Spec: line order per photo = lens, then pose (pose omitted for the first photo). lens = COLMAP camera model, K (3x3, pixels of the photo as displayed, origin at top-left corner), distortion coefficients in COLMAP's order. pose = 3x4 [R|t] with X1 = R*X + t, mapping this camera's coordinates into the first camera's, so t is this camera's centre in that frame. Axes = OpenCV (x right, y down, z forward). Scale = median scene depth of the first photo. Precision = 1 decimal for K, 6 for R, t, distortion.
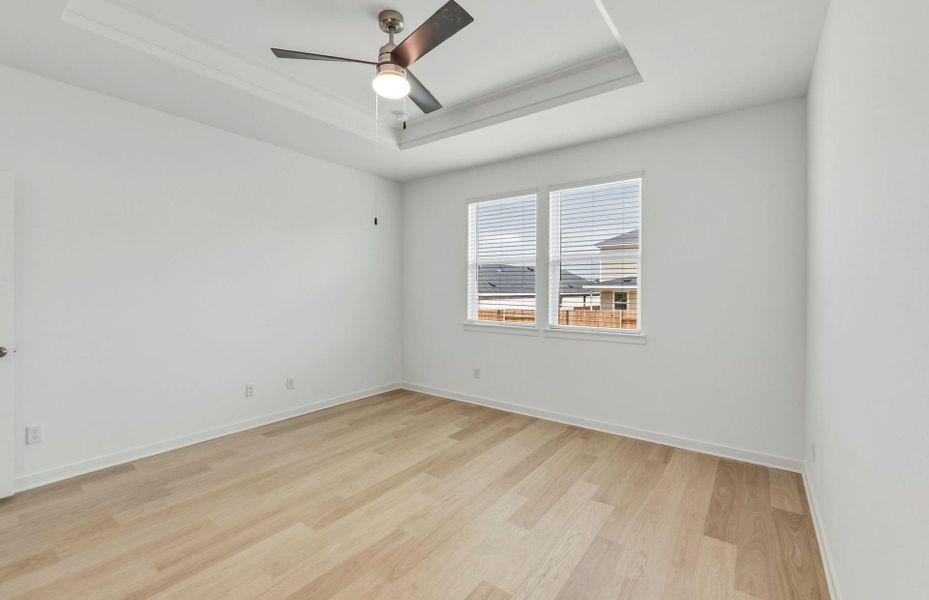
lens RADIAL K [[396.5, 0, 465.2], [0, 396.5, 283.1], [0, 0, 1]] dist [-0.001822, -0.000394]
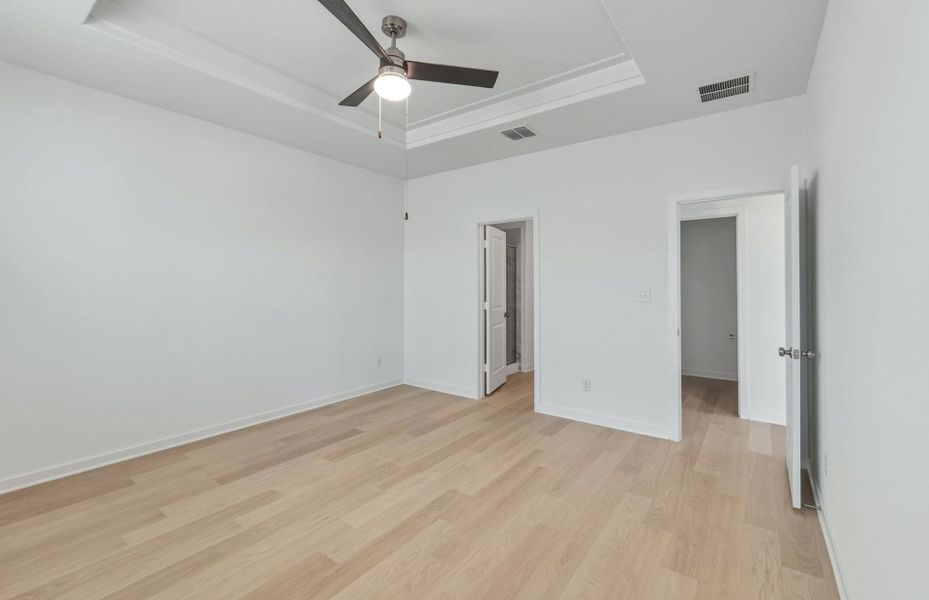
lens RADIAL K [[393.8, 0, 467.9], [0, 393.8, 281.2], [0, 0, 1]] dist [-0.003567, -0.000684]
pose [[-0.999978, -0.005697, -0.003255, -0.306004], [-0.005605, 0.999601, -0.027680, 0.024126], [0.003411, -0.027661, -0.999612, 1.623906]]
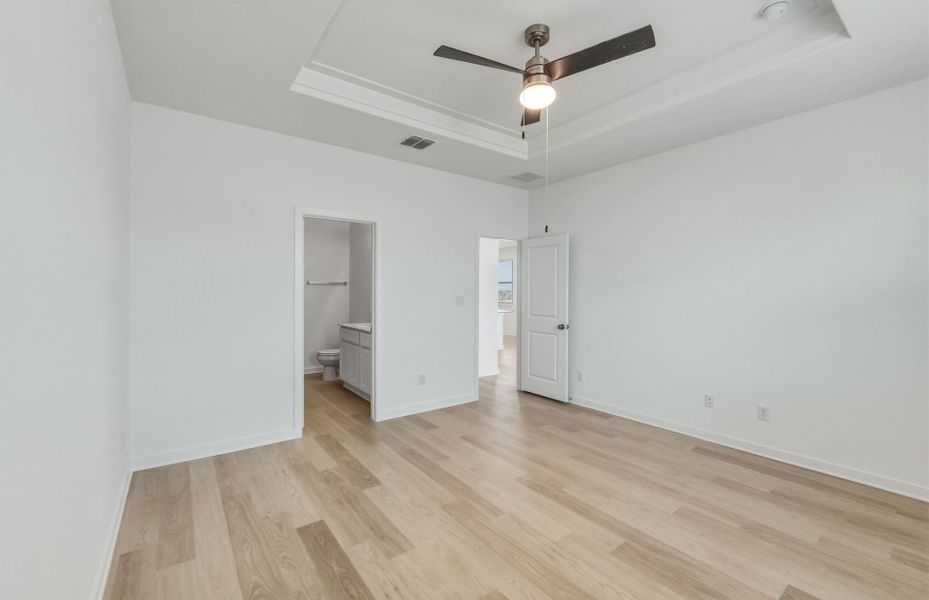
lens RADIAL K [[387.5, 0, 467.9], [0, 387.5, 294.4], [0, 0, 1]] dist [0.000311, -0.000014]
pose [[-0.283109, -0.000379, -0.959088, 0.662666], [0.010968, 0.999933, -0.003632, 0.012578], [0.959025, -0.011547, -0.283086, 0.902586]]
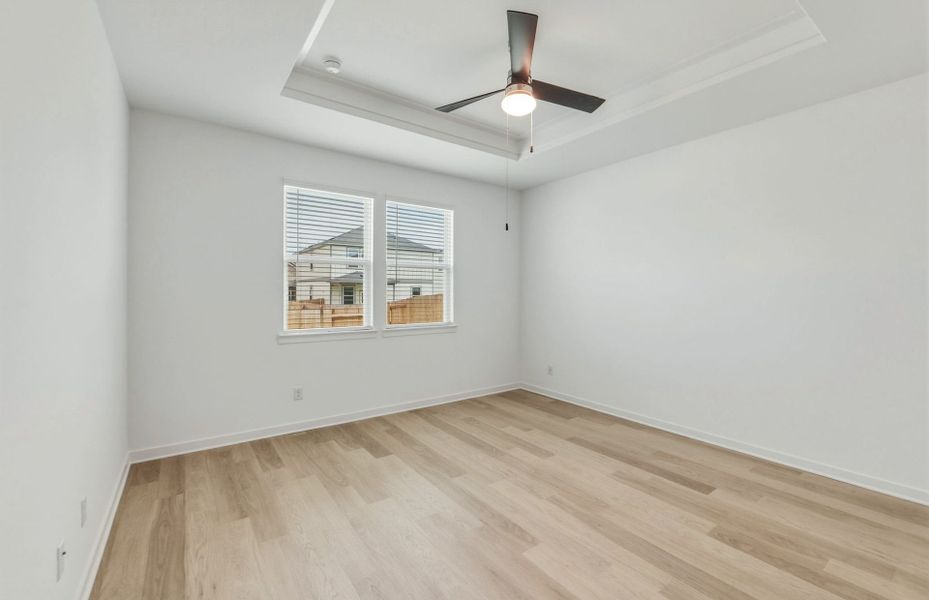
lens RADIAL K [[390.2, 0, 467.3], [0, 390.2, 290.5], [0, 0, 1]] dist [-0.002009, -0.000122]
pose [[0.298263, 0.000387, 0.954484, -0.995606], [-0.018146, 0.999821, 0.005264, 0.001357], [-0.954311, -0.018890, 0.298217, 0.661904]]
